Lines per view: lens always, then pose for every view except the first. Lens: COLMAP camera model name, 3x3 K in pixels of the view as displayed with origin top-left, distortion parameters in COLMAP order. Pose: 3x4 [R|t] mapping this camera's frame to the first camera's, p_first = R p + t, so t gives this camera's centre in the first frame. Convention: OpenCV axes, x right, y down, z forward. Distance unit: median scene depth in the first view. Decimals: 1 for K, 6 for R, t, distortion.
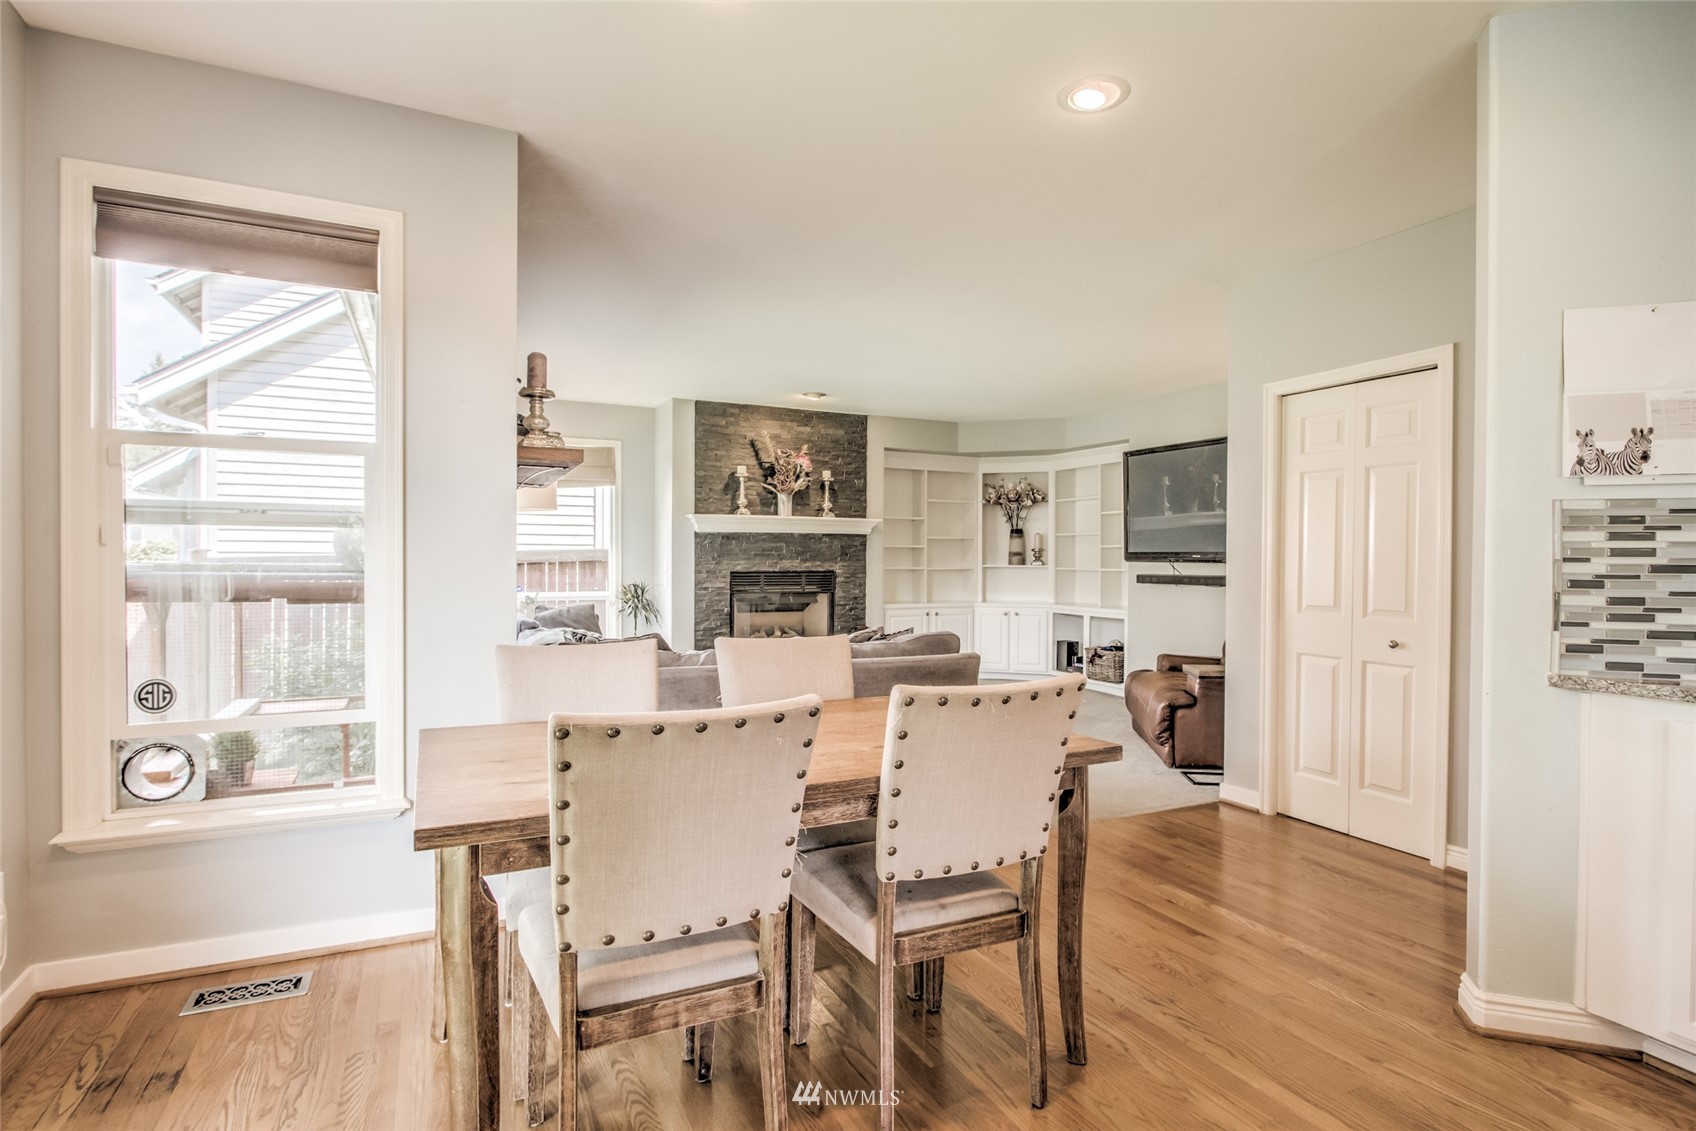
lens RADIAL K [[837.4, 0, 862.4], [0, 837.4, 569.3], [0, 0, 1]] dist [-0.007727, 0.001260]
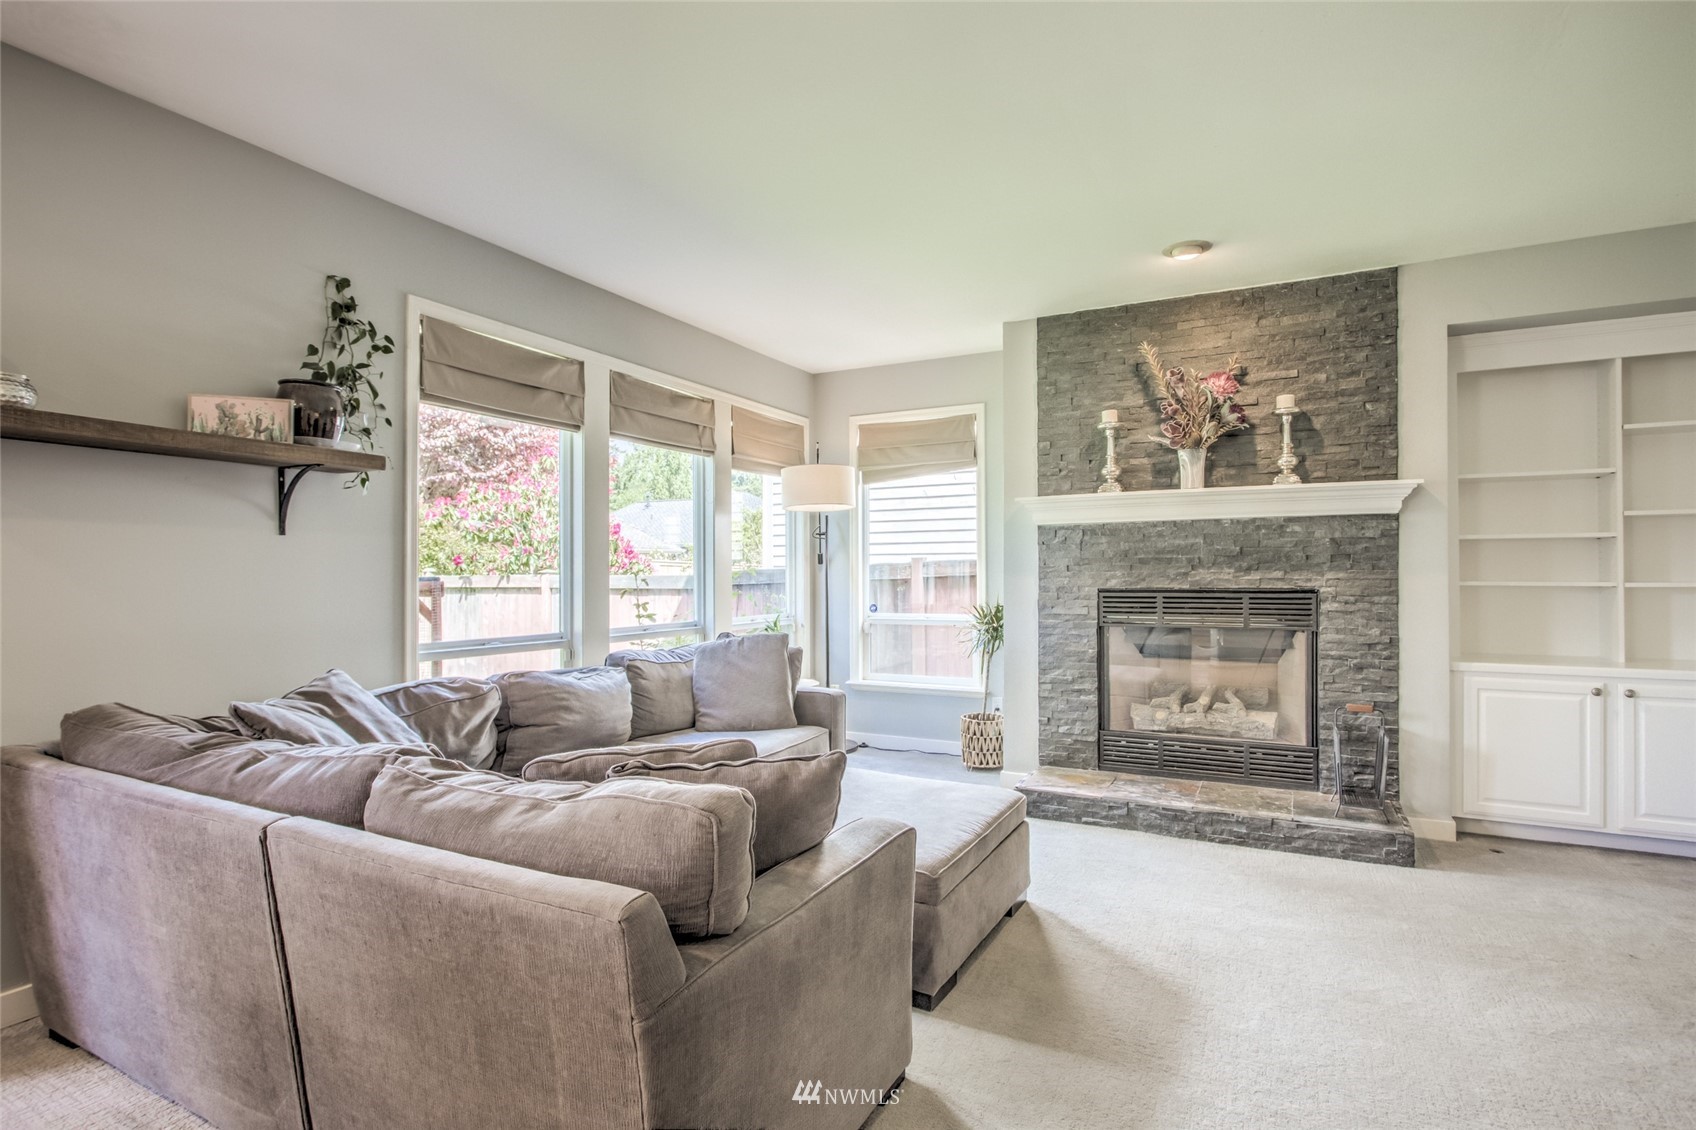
lens RADIAL K [[837.4, 0, 887.6], [0, 837.4, 570.6], [0, 0, 1]] dist [-0.007727, 0.001260]
pose [[0.592008, -0.008734, -0.805885, 0.241459], [-0.003628, 0.999902, -0.013502, -0.001840], [0.805924, 0.010917, 0.591918, 0.536149]]
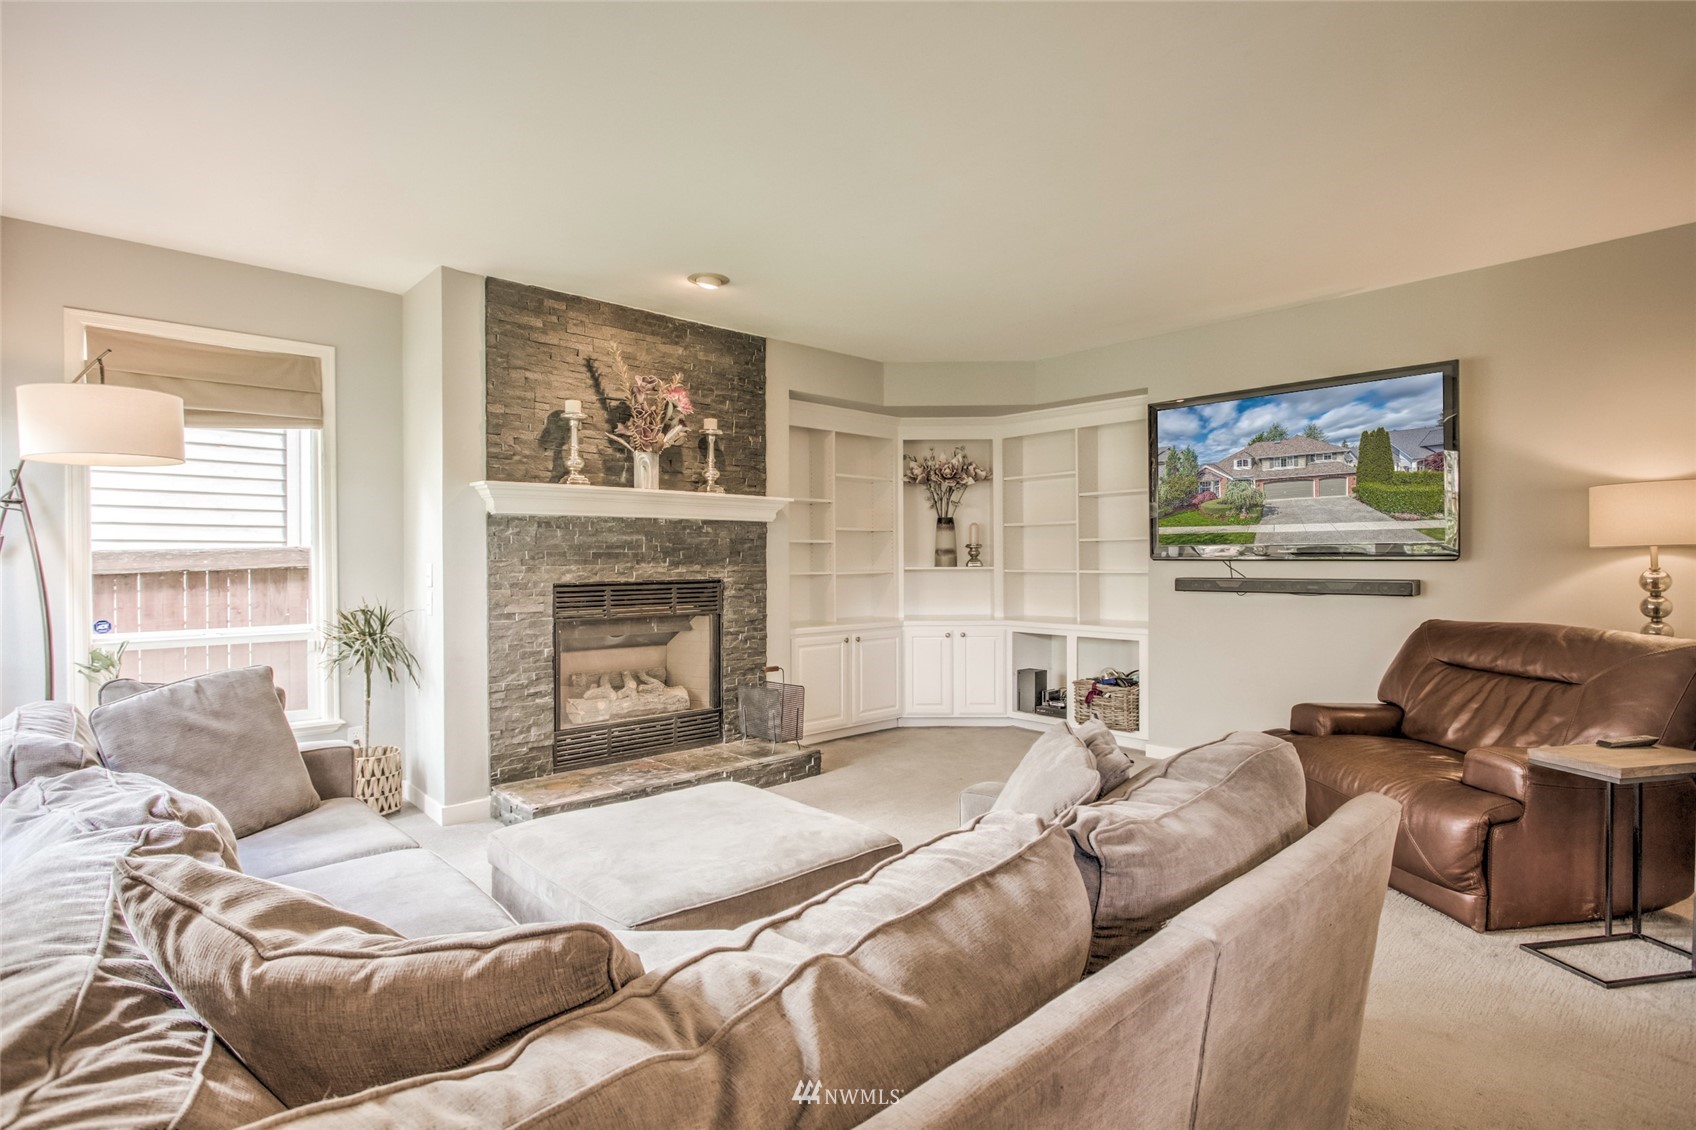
lens RADIAL K [[837.4, 0, 854.3], [0, 837.4, 564.2], [0, 0, 1]] dist [-0.007727, 0.001260]
pose [[0.962803, -0.010456, 0.270003, -0.116343], [0.012350, 0.999910, -0.005317, -0.005604], [-0.269923, 0.008454, 0.962845, 0.403364]]
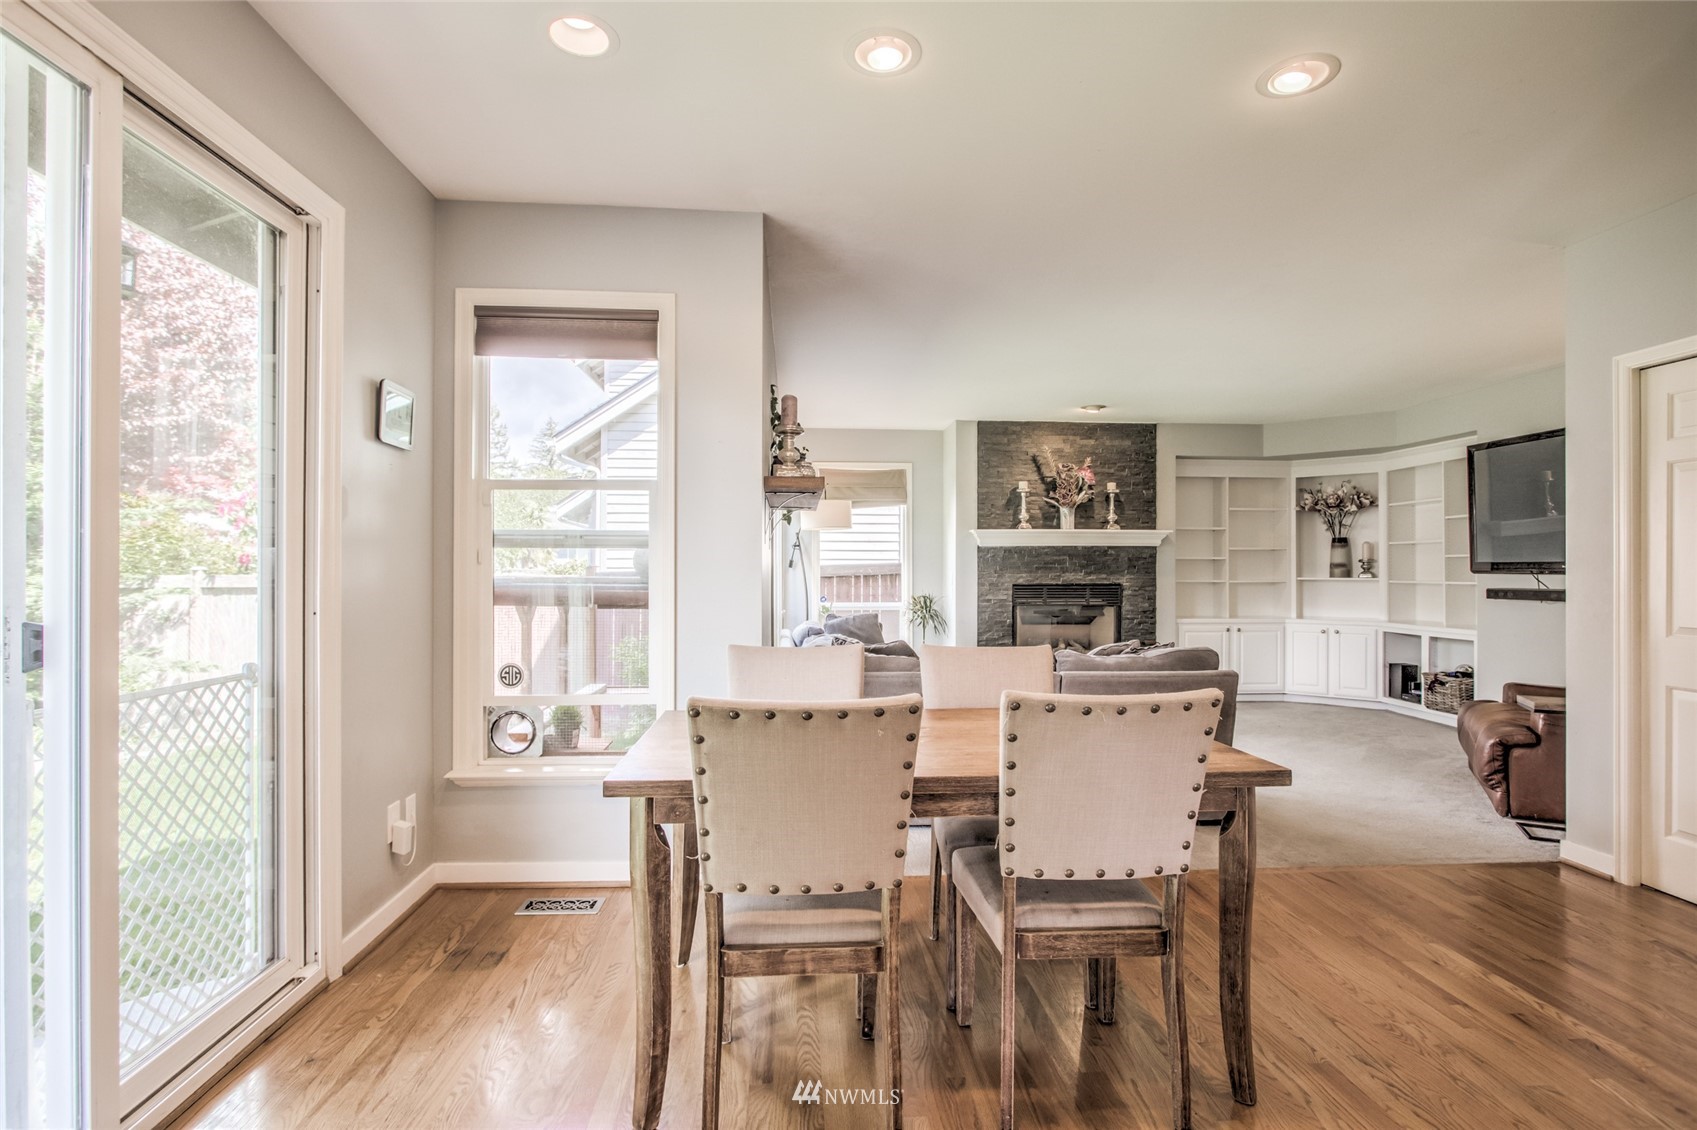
lens RADIAL K [[837.9, 0, 888.2], [0, 837.9, 566.8], [0, 0, 1]] dist [-0.007727, 0.001260]
pose [[0.930779, -0.005610, -0.365540, 0.077952], [-0.001159, 0.999832, -0.018296, 0.000200], [0.365582, 0.017453, 0.930616, -0.013655]]
